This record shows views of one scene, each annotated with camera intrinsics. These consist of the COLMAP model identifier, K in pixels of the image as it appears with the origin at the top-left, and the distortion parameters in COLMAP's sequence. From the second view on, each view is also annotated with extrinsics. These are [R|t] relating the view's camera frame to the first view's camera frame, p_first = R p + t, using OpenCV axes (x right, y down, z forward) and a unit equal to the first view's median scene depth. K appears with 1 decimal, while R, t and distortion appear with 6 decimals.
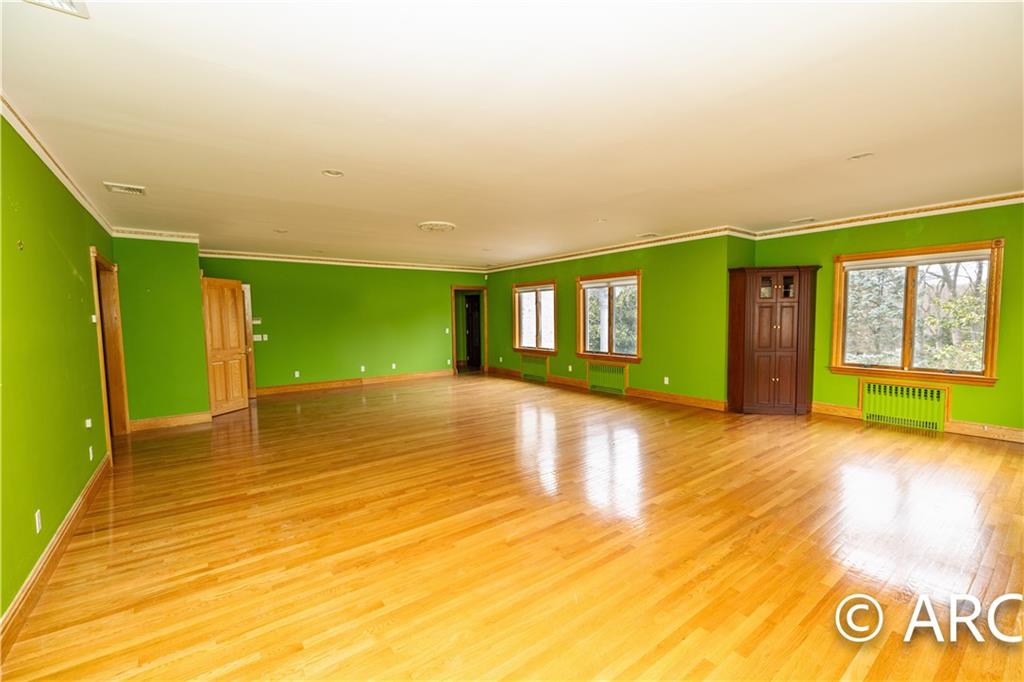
lens RADIAL K [[428.3, 0, 516.2], [0, 428.3, 342.7], [0, 0, 1]] dist [0.001868, 0.000138]
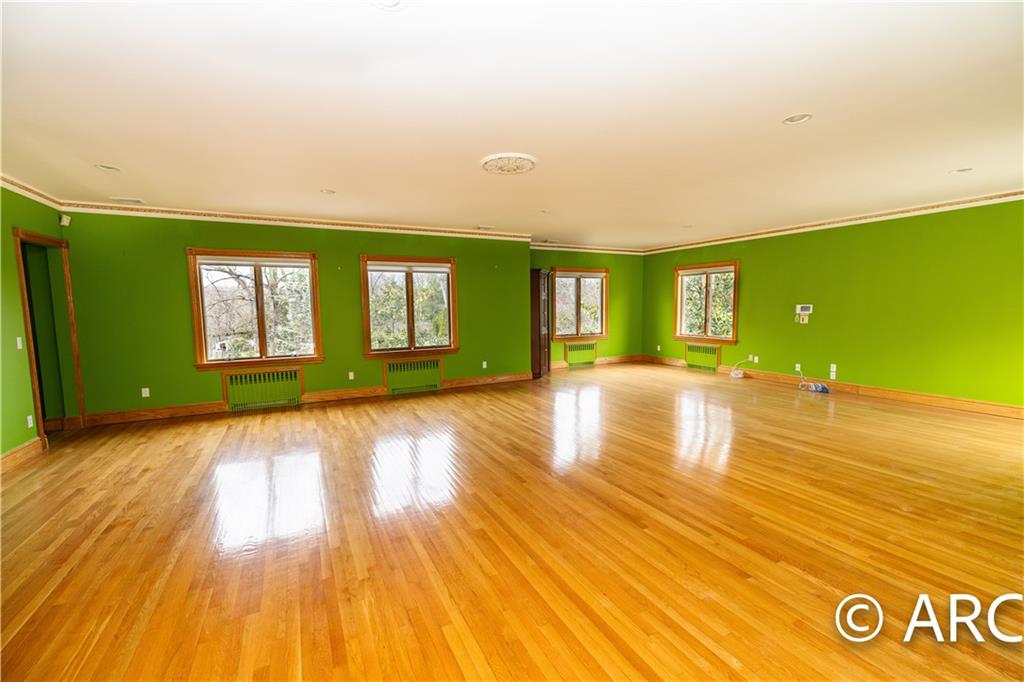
lens RADIAL K [[428.3, 0, 516.2], [0, 428.3, 342.7], [0, 0, 1]] dist [0.001868, 0.000138]
pose [[0.165509, -0.074312, 0.983405, -0.651260], [0.071432, 0.995441, 0.063199, -0.028160], [-0.983618, 0.059787, 0.170063, 0.679863]]
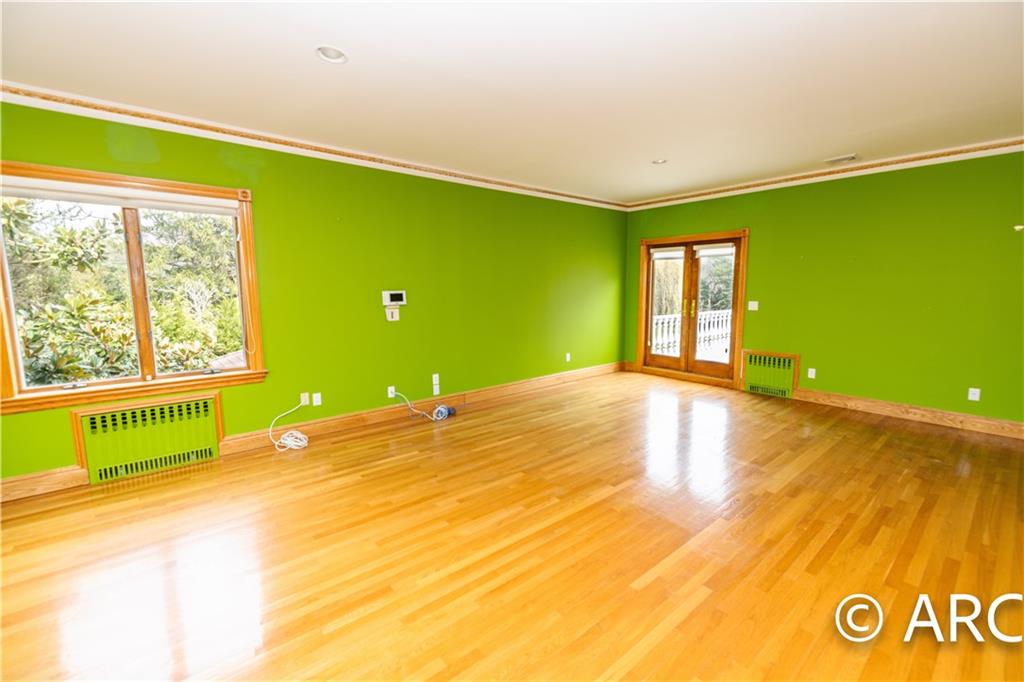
lens RADIAL K [[428.3, 0, 516.2], [0, 428.3, 342.7], [0, 0, 1]] dist [0.001868, 0.000138]
pose [[-0.998573, 0.028921, -0.044906, 0.248188], [0.019574, 0.980384, 0.196122, -0.049115], [0.049697, 0.194963, -0.979551, 0.809507]]
